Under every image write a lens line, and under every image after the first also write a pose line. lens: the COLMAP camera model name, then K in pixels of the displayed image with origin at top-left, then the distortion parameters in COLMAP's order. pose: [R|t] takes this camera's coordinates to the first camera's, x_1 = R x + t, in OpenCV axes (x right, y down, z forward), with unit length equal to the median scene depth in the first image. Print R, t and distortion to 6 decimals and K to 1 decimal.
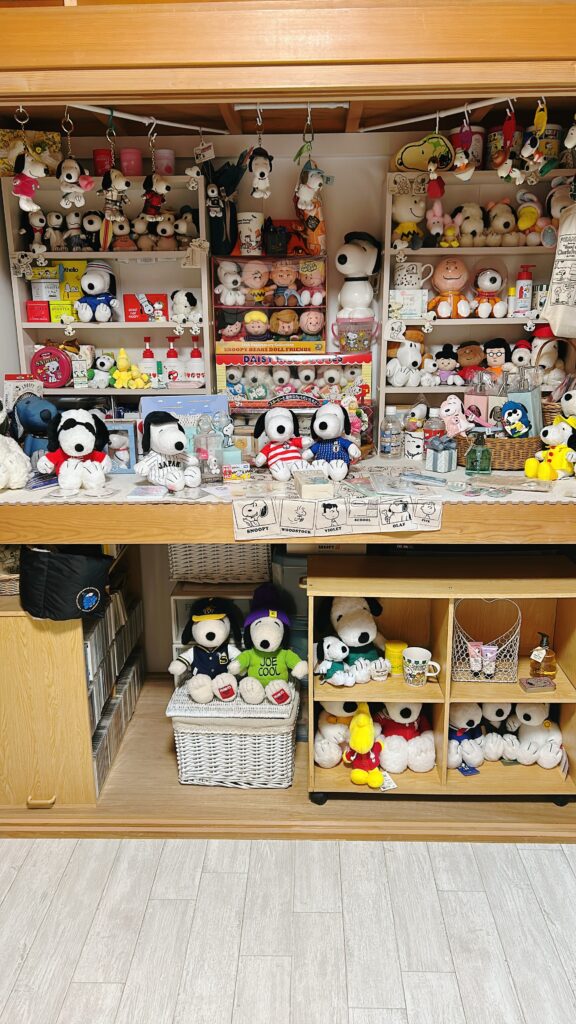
lens RADIAL K [[741.5, 0, 291.7], [0, 741.5, 507.9], [0, 0, 1]] dist [0.047999, -0.032664]
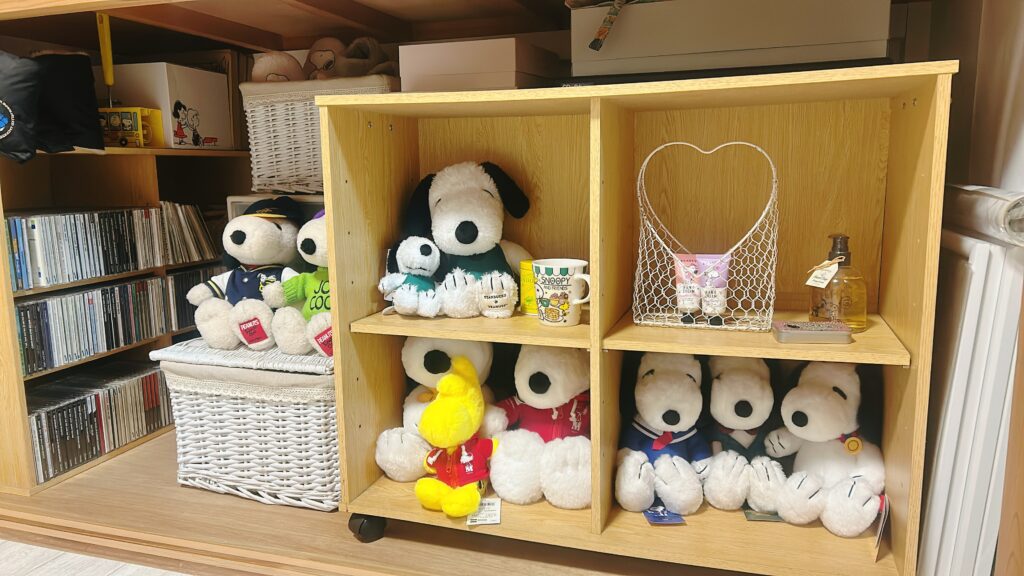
lens RADIAL K [[741.5, 0, 506.3], [0, 741.5, 287.5], [0, 0, 1]] dist [0.047999, -0.032664]
pose [[0.957252, 0.038210, -0.286720, 0.269949], [-0.065496, 0.994124, -0.086186, 0.251010], [0.281742, 0.101281, 0.954130, 0.493179]]
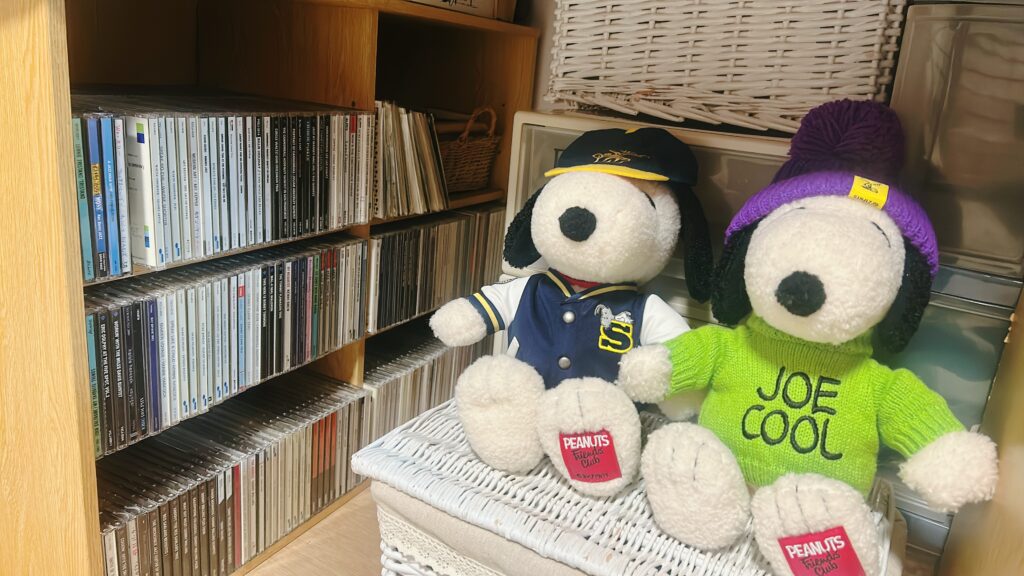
lens RADIAL K [[741.5, 0, 506.3], [0, 741.5, 287.5], [0, 0, 1]] dist [0.047999, -0.032664]
pose [[0.884440, 0.217961, -0.412625, -0.022836], [-0.213826, 0.975218, 0.056814, 0.185302], [0.414783, 0.037981, 0.909128, 0.763380]]
